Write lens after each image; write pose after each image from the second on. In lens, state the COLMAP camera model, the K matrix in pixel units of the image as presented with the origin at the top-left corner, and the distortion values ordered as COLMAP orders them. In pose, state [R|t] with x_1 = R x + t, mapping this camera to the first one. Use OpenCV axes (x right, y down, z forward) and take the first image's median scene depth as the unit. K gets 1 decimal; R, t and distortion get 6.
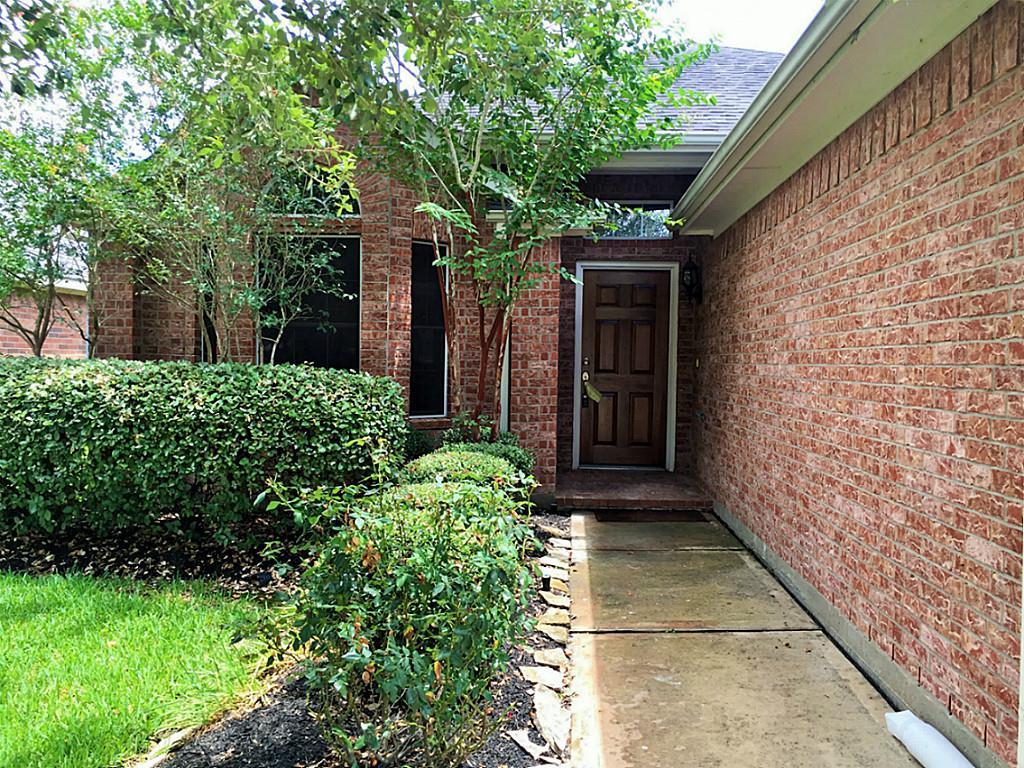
lens RADIAL K [[882.3, 0, 512.0], [0, 882.3, 384.0], [0, 0, 1]] dist [0.085428, -0.101269]
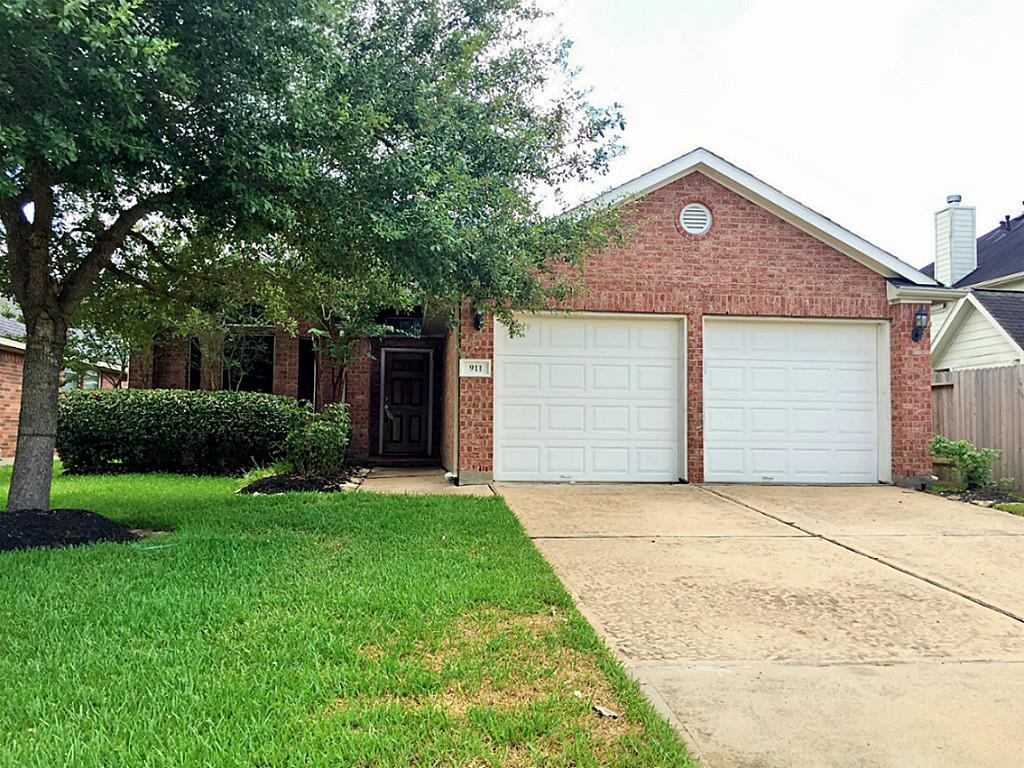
lens RADIAL K [[882.3, 0, 512.0], [0, 882.3, 384.0], [0, 0, 1]] dist [0.085428, -0.101269]
pose [[0.984123, 0.008896, 0.177267, 0.014189], [0.006034, 0.996489, -0.083511, 0.133744], [-0.177388, 0.083254, 0.980613, -1.205887]]
